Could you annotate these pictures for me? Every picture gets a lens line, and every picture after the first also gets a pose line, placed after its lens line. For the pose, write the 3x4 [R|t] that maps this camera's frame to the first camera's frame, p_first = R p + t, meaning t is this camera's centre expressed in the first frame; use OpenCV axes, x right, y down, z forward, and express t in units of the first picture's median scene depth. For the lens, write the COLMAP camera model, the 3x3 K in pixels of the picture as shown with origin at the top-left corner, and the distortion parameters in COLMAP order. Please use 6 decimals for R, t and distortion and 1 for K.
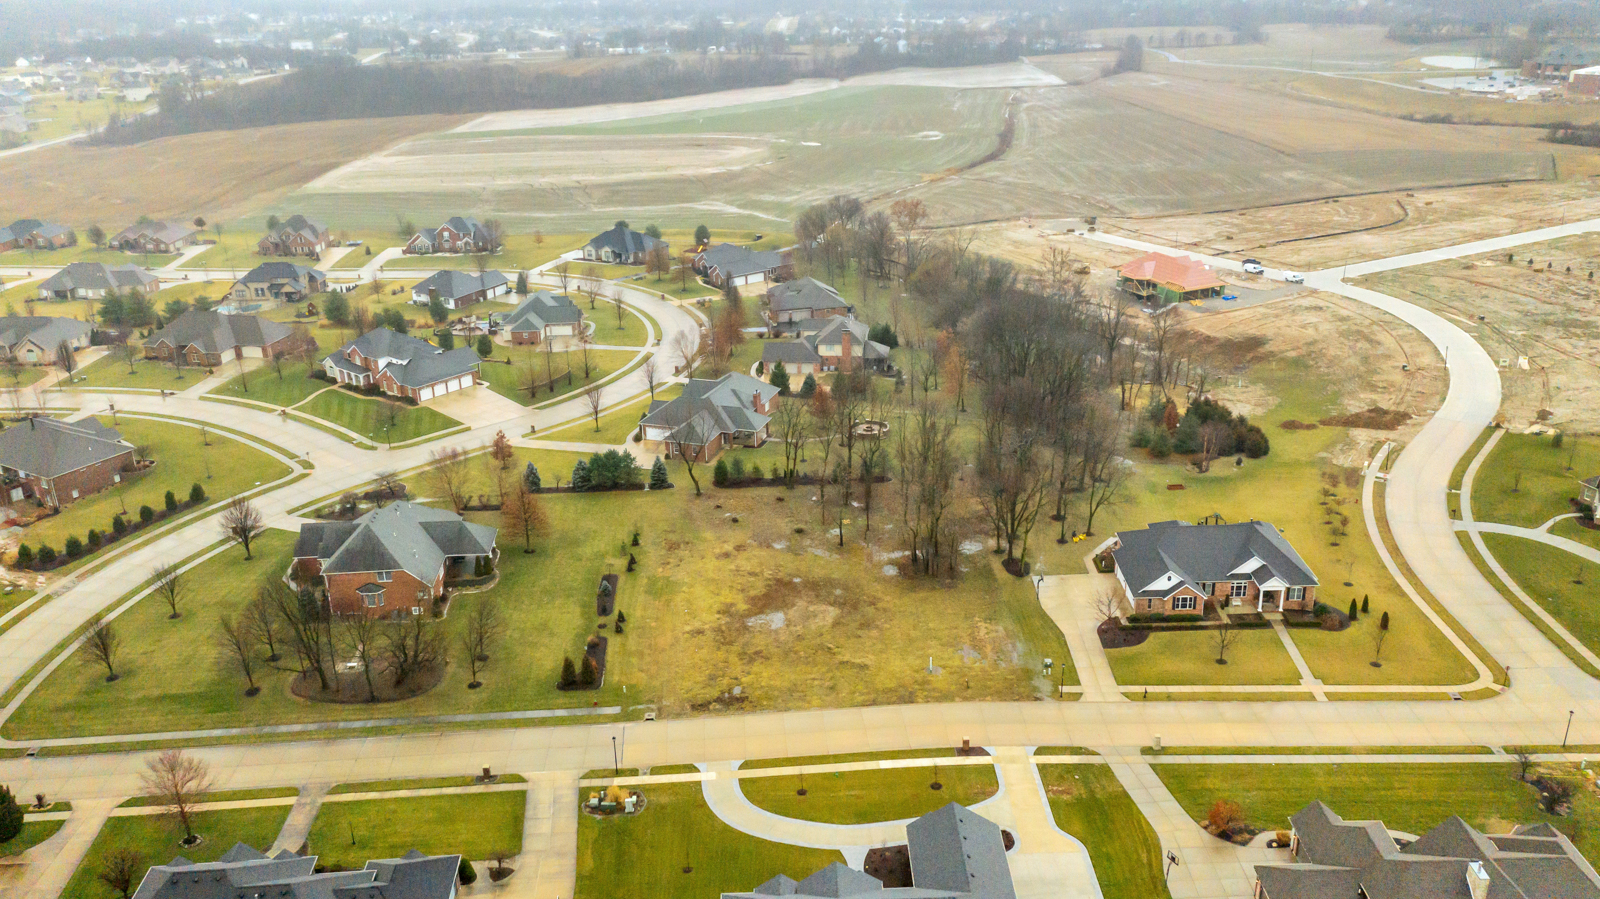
lens RADIAL K [[1329.9, 0, 800.0], [0, 1329.9, 449.5], [0, 0, 1]] dist [-0.004539, 0.001338]
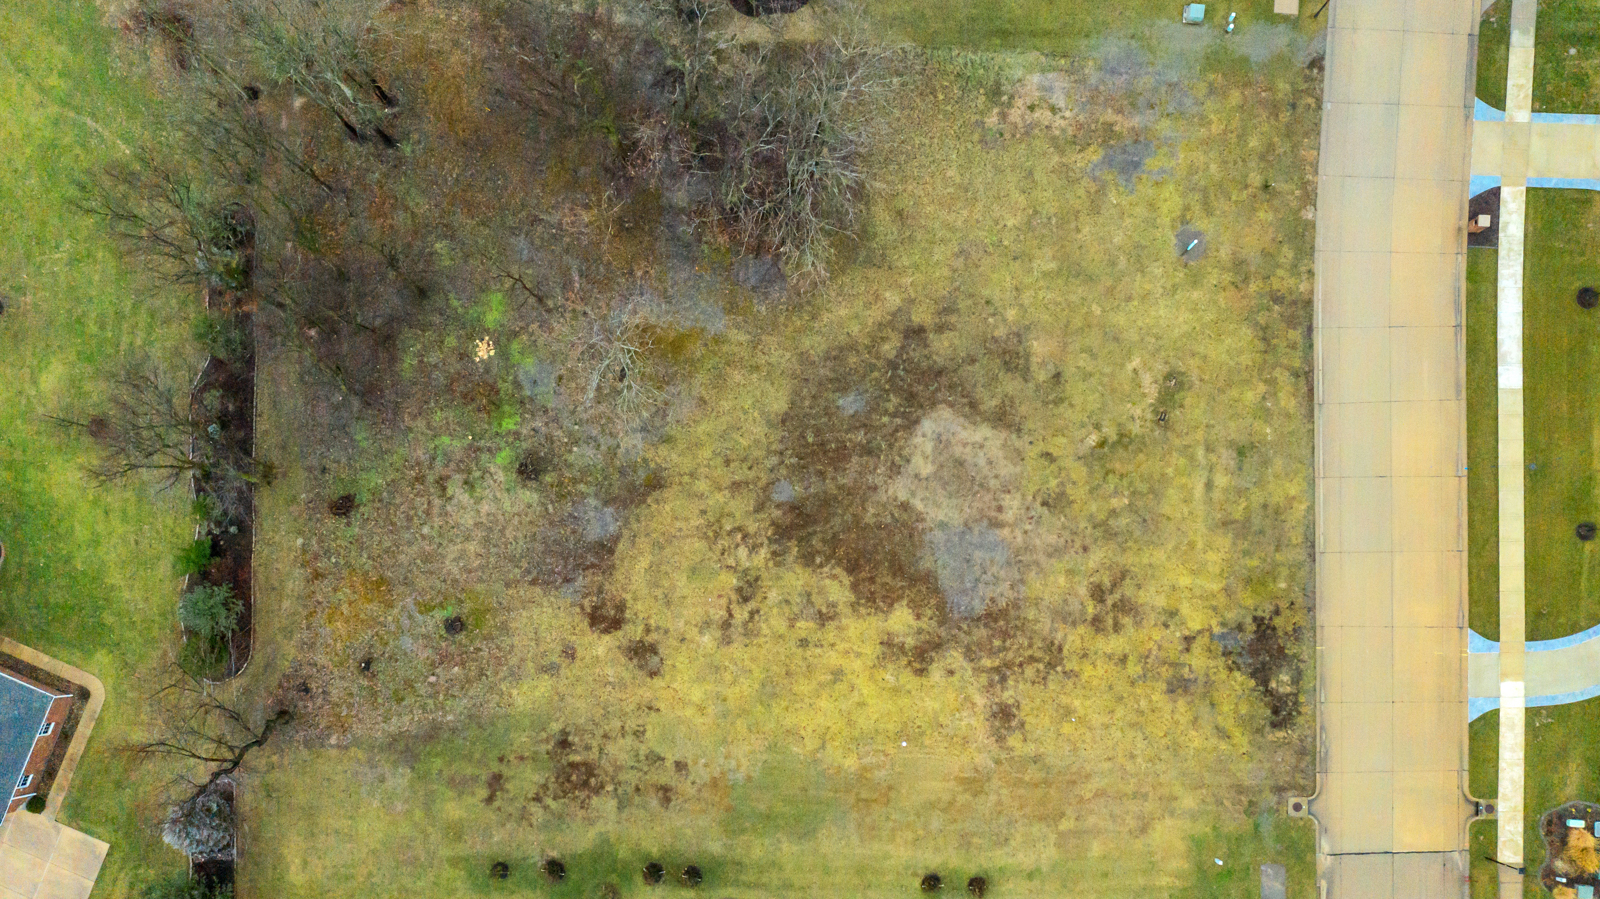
lens RADIAL K [[1329.9, 0, 800.0], [0, 1329.9, 449.5], [0, 0, 1]] dist [-0.004539, 0.001338]
pose [[0.064644, -0.997227, 0.036862, -0.004422], [0.378688, 0.058691, 0.923662, -0.318226], [-0.923264, -0.045750, 0.381432, 0.865709]]
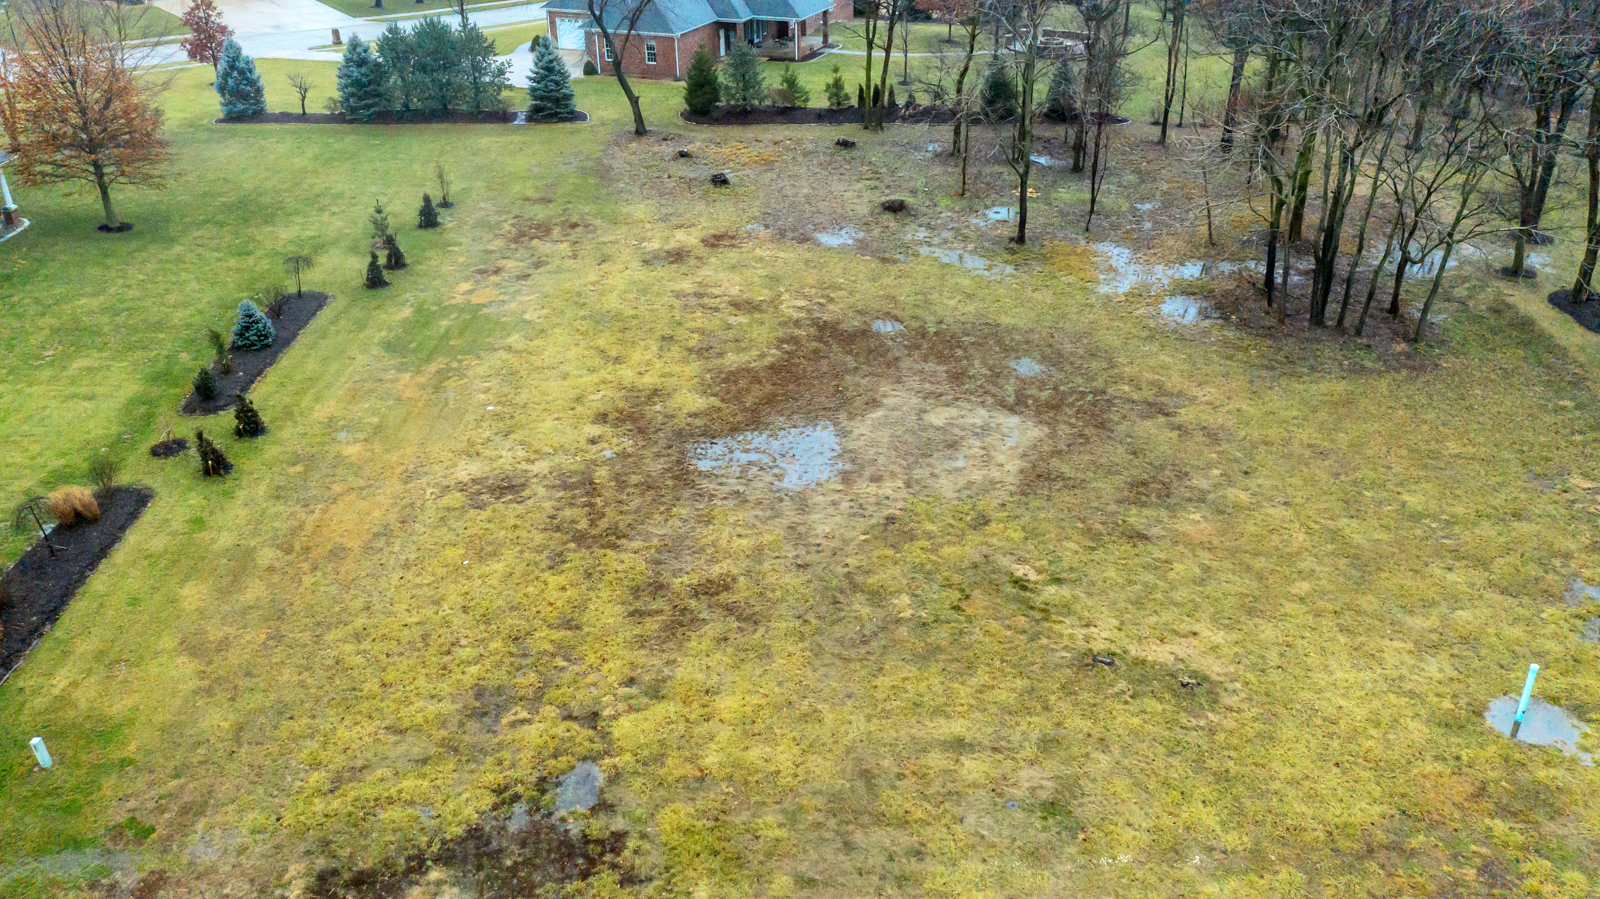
lens RADIAL K [[1305.3, 0, 794.4], [0, 1305.3, 414.2], [0, 0, 1]] dist [0.003794, -0.002238]
pose [[0.997398, 0.040415, -0.059701, -0.004702], [-0.034517, 0.994712, 0.096725, 0.093681], [0.063295, -0.094413, 0.993519, 0.729931]]
